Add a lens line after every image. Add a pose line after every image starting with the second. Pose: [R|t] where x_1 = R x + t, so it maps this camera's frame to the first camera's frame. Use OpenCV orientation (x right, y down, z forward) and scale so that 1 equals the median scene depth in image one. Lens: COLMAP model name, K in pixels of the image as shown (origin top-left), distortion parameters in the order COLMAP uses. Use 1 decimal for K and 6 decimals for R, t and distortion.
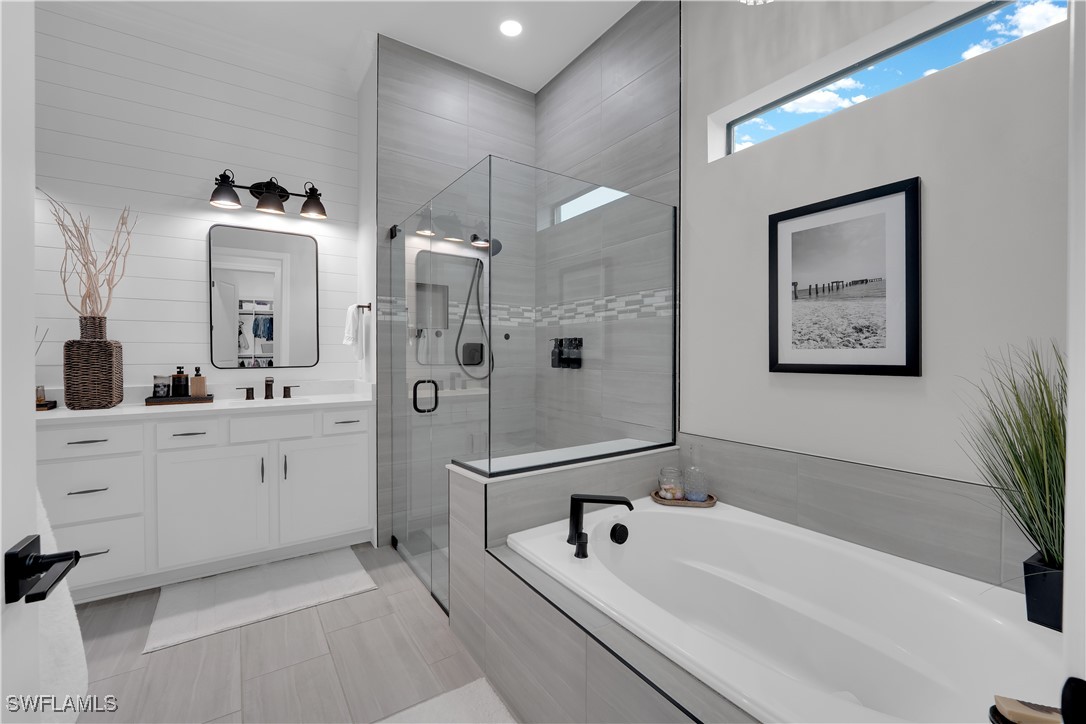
lens RADIAL K [[446.4, 0, 543.0], [0, 446.4, 362.0], [0, 0, 1]] dist [-0.001929, -0.004991]
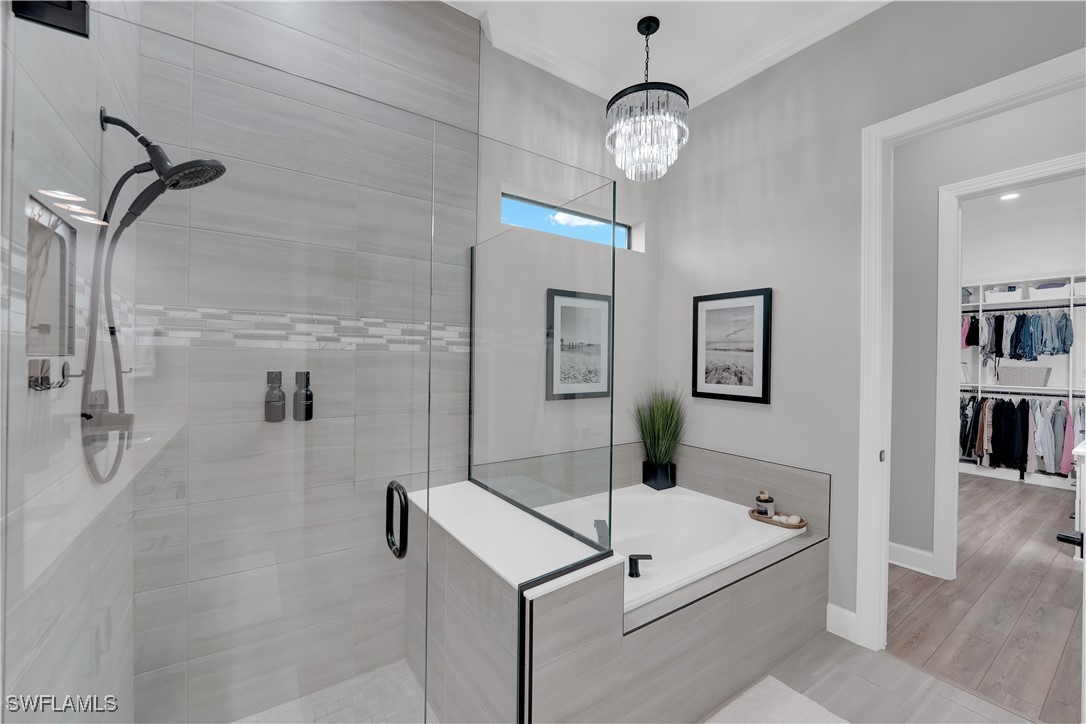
lens RADIAL K [[446.4, 0, 543.0], [0, 446.4, 362.0], [0, 0, 1]] dist [-0.001929, -0.004991]
pose [[-0.015216, -0.006088, 0.999866, -0.725066], [0.010157, 0.999929, 0.006243, -0.087966], [-0.999833, 0.010250, -0.015154, 0.849221]]
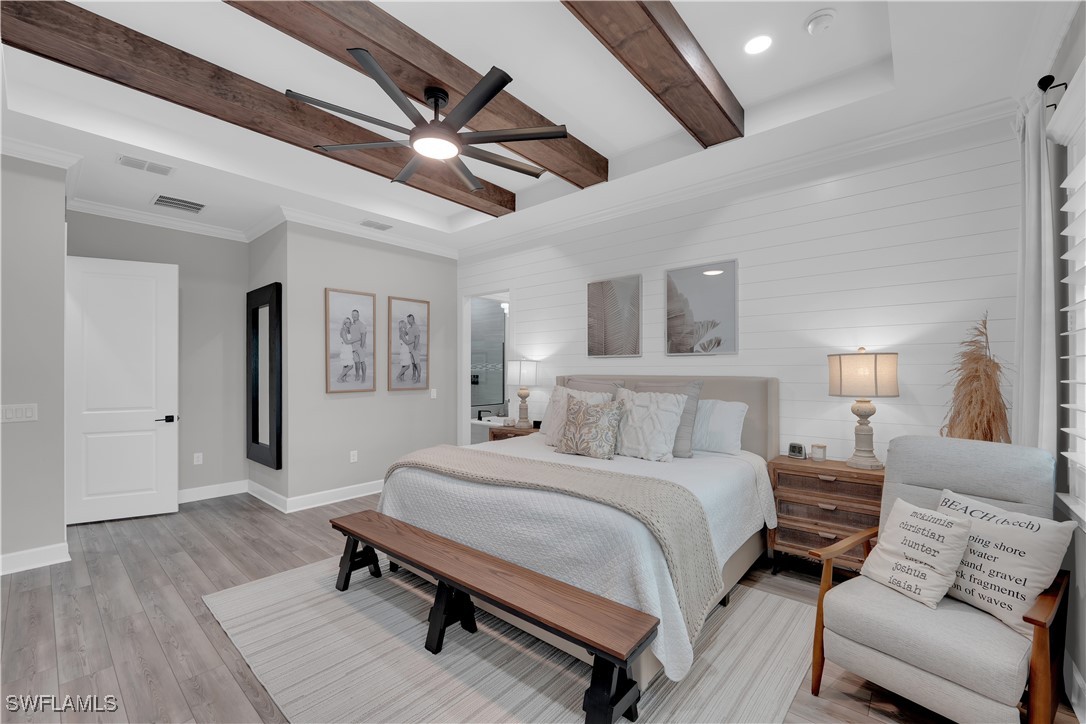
lens RADIAL K [[446.4, 0, 543.0], [0, 446.4, 362.0], [0, 0, 1]] dist [-0.001929, -0.004991]
pose [[0.965580, 0.001242, 0.260104, -0.374150], [0.007029, 0.999499, -0.030866, -0.055366], [-0.260012, 0.031632, 0.965087, -2.786908]]
